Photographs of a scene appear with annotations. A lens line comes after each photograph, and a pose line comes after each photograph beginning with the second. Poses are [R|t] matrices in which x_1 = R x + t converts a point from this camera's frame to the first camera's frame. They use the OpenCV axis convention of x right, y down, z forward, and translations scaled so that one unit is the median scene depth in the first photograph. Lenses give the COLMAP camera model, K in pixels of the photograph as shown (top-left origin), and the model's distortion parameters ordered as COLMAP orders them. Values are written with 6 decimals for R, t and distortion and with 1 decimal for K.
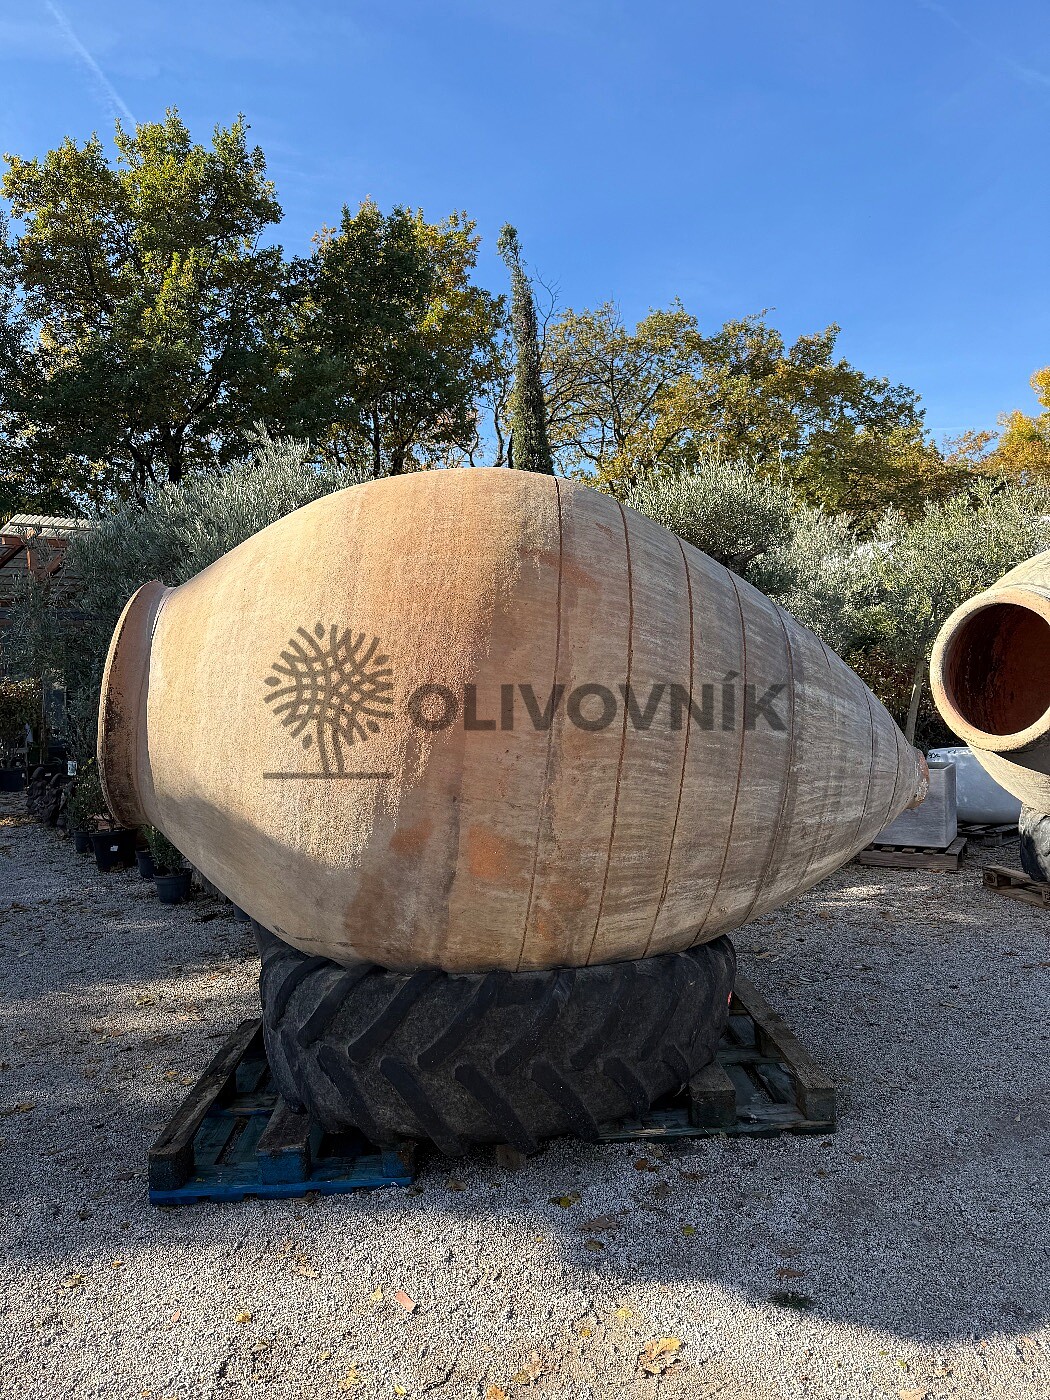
lens RADIAL K [[969.6, 0, 517.1], [0, 969.6, 707.7], [0, 0, 1]] dist [0.048057, -0.065220]
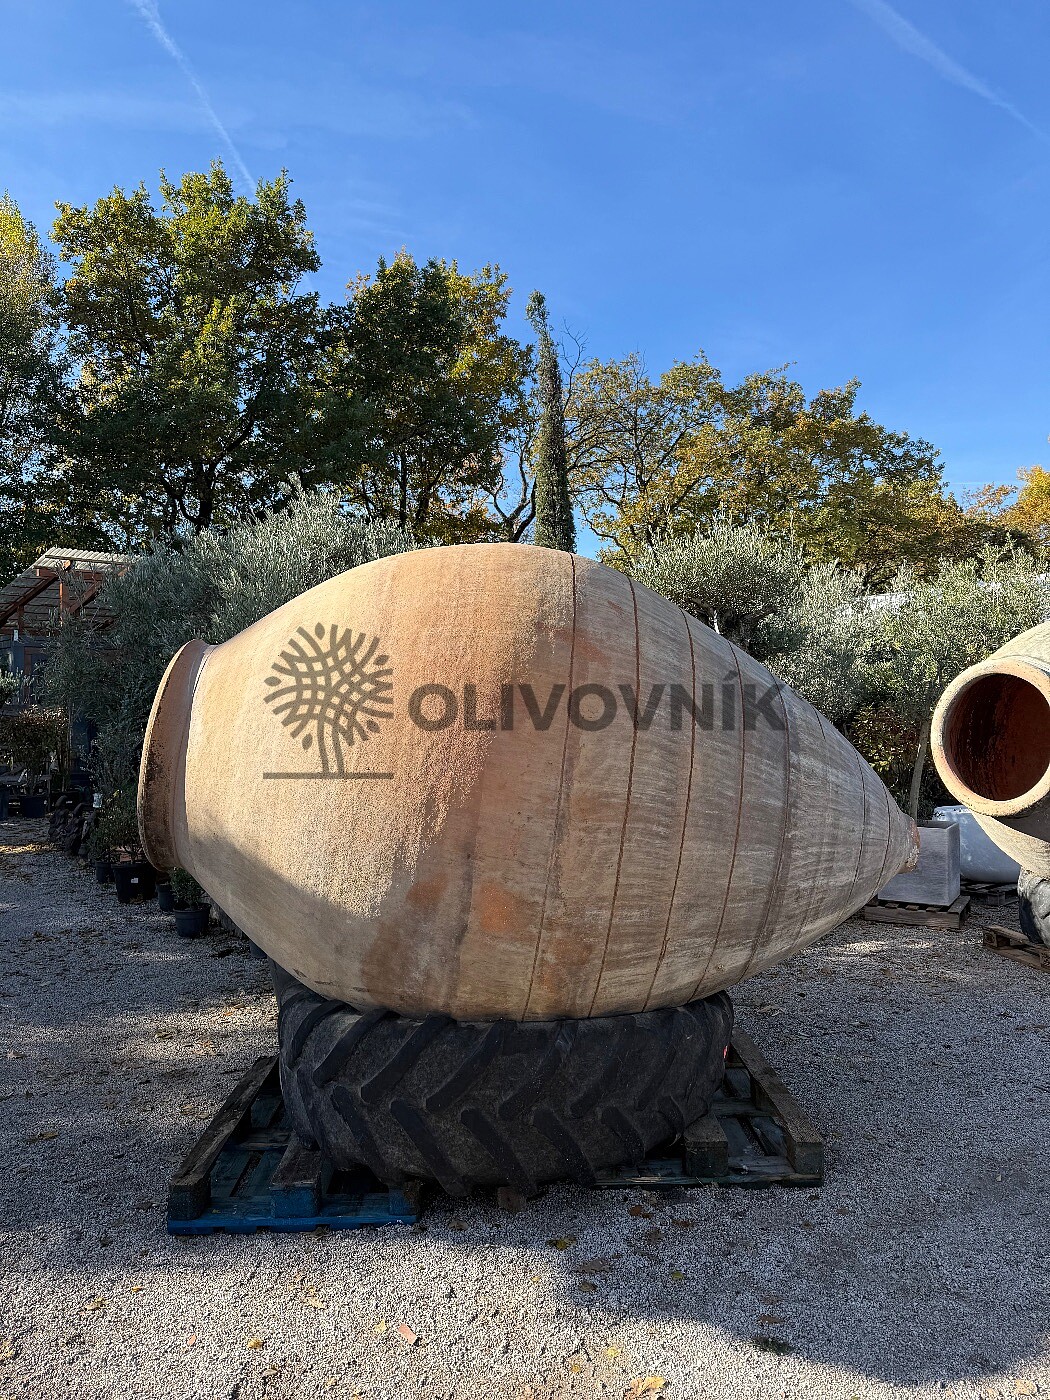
lens RADIAL K [[970.0, 0, 525.0], [0, 970.0, 700.0], [0, 0, 1]] dist [0.040806, -0.053617]
pose [[0.999533, 0.028750, -0.010389, 0.000925], [-0.029185, 0.998582, -0.044519, -0.007514], [0.009094, 0.044801, 0.998955, -0.018345]]
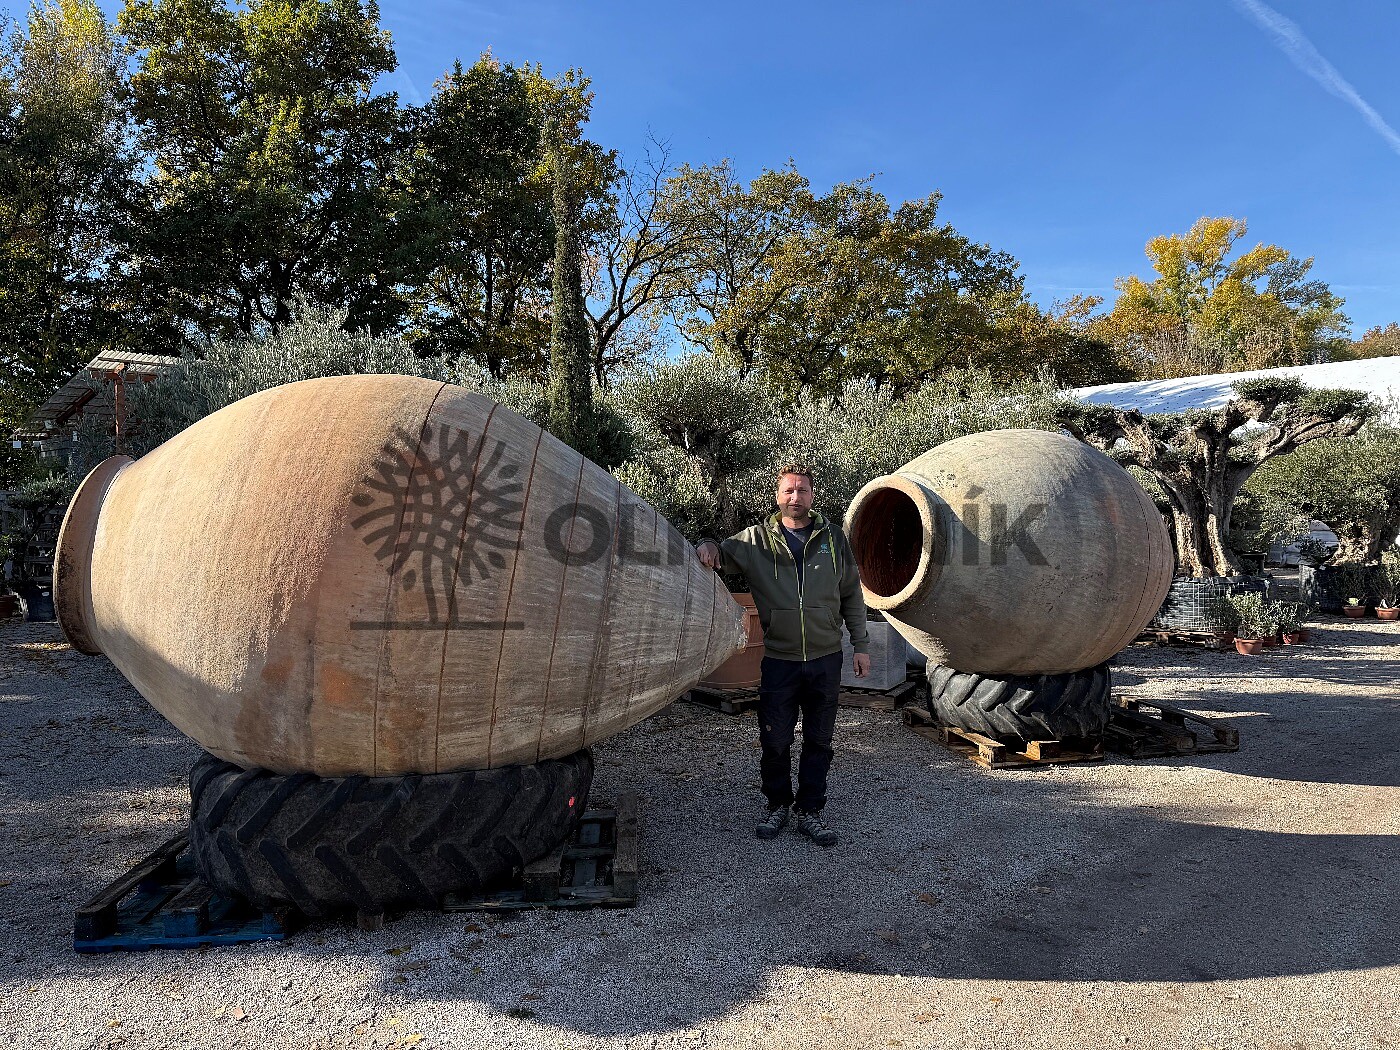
lens RADIAL K [[970.0, 0, 700.6], [0, 970.0, 533.4], [0, 0, 1]] dist [0.040806, -0.053617]
pose [[0.998223, 0.033488, 0.049281, 0.088598], [-0.032878, 0.999373, -0.013132, -0.011702], [-0.049690, 0.011488, 0.998699, -0.078456]]
